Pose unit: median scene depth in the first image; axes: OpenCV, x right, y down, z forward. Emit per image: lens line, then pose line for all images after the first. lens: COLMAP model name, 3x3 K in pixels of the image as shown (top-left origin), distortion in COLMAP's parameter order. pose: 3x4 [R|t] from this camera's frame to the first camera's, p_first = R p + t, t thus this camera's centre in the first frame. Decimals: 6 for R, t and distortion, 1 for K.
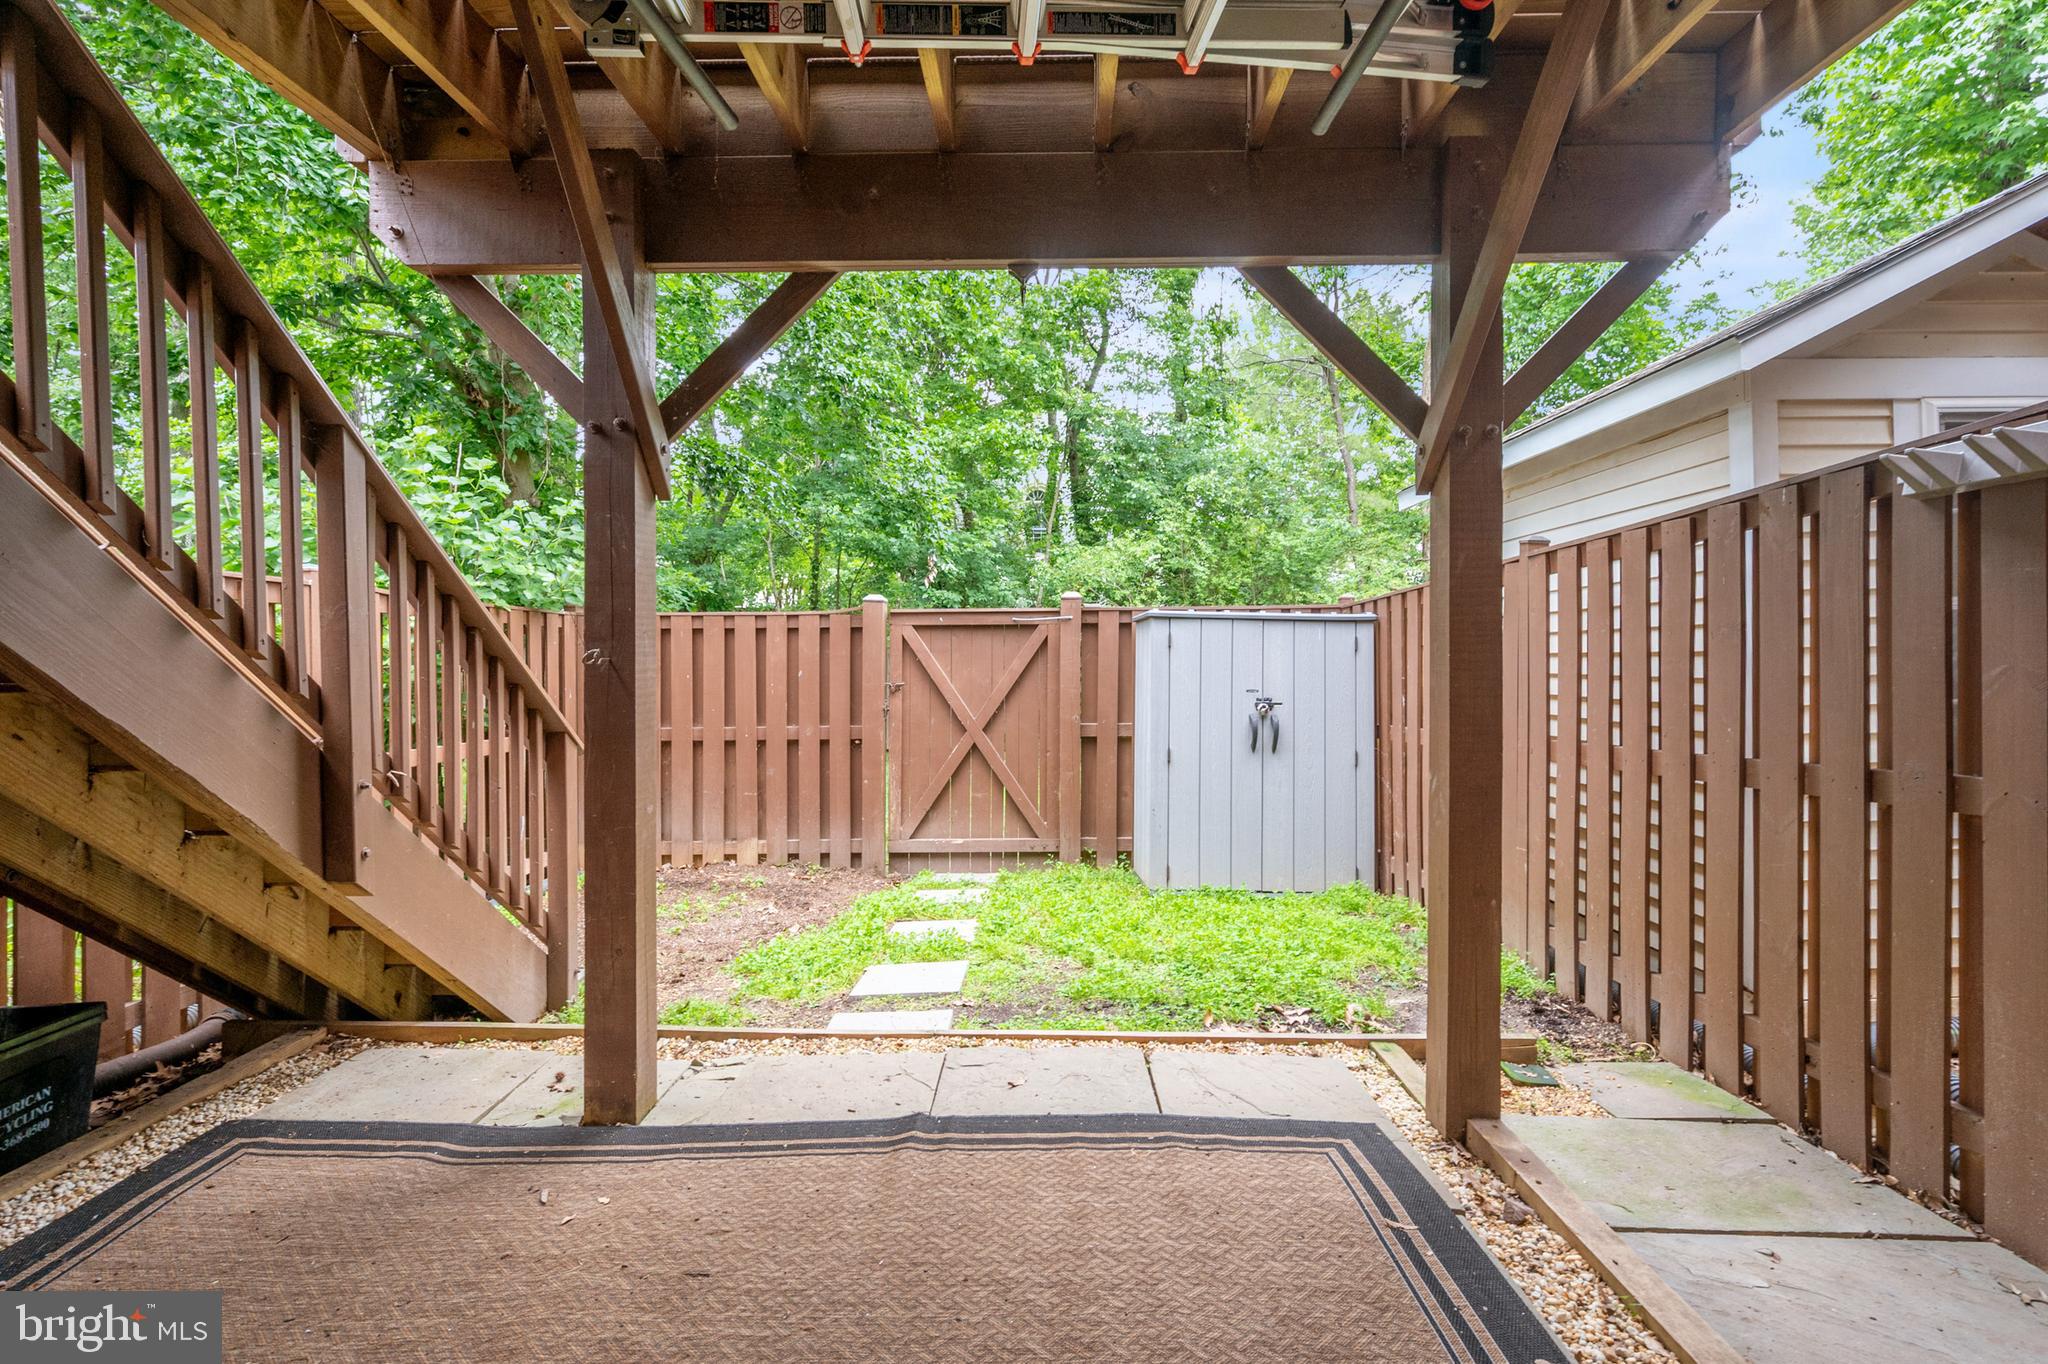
lens RADIAL K [[963.2, 0, 1038.0], [0, 963.2, 669.4], [0, 0, 1]] dist [-0.001221, -0.000287]
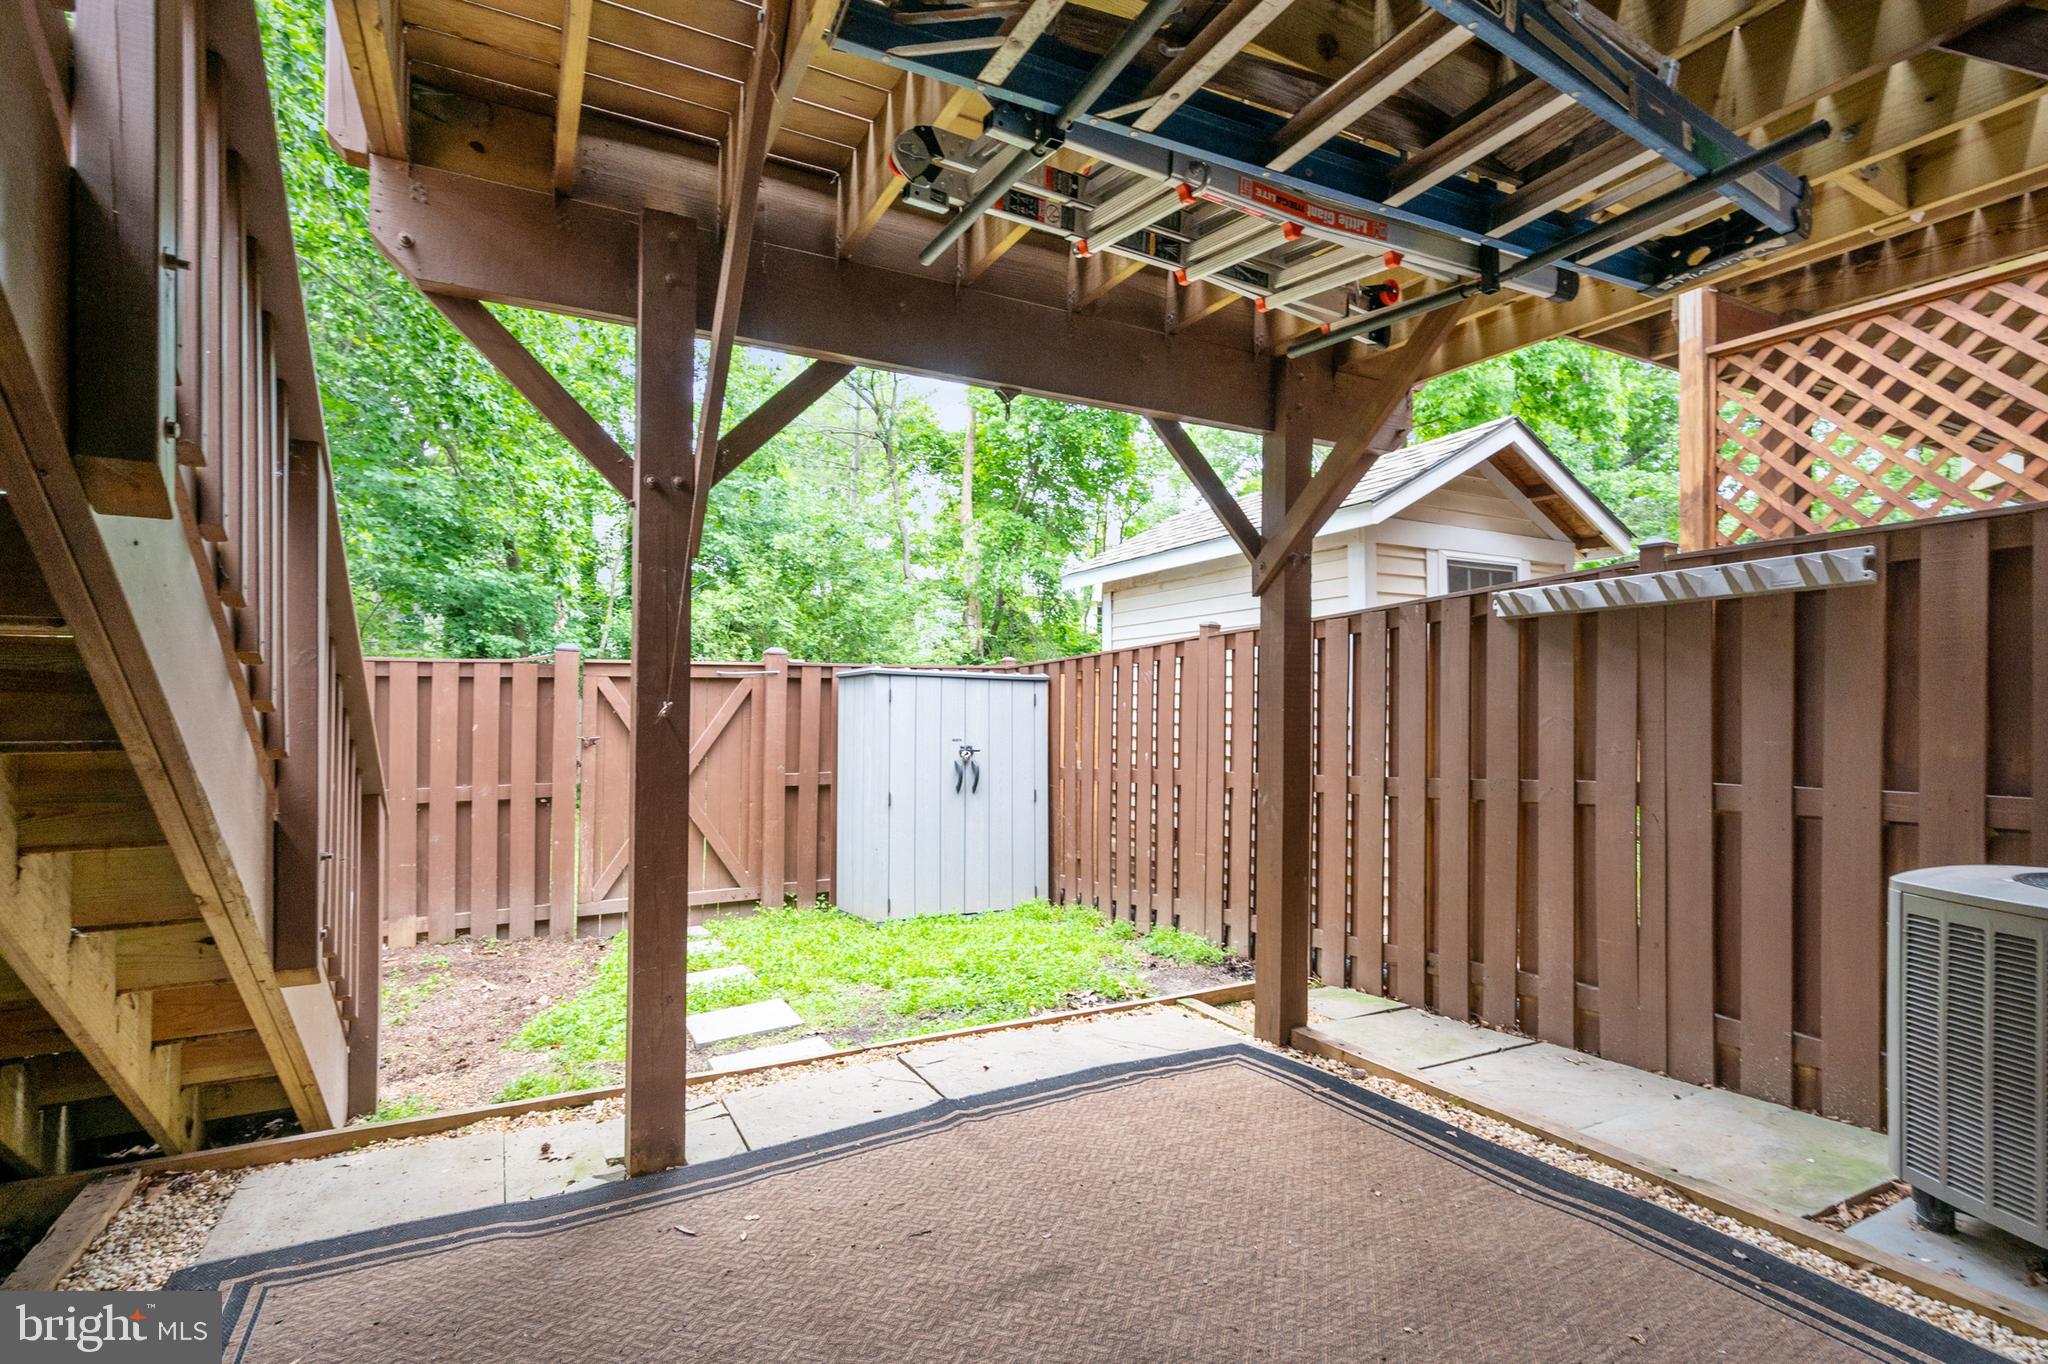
lens RADIAL K [[963.2, 0, 990.0], [0, 963.2, 719.0], [0, 0, 1]] dist [-0.001221, -0.000287]
pose [[0.878050, -0.002183, 0.478564, -0.448496], [0.003780, 0.999990, -0.002374, 0.000601], [-0.478554, 0.003893, 0.878049, -0.042286]]
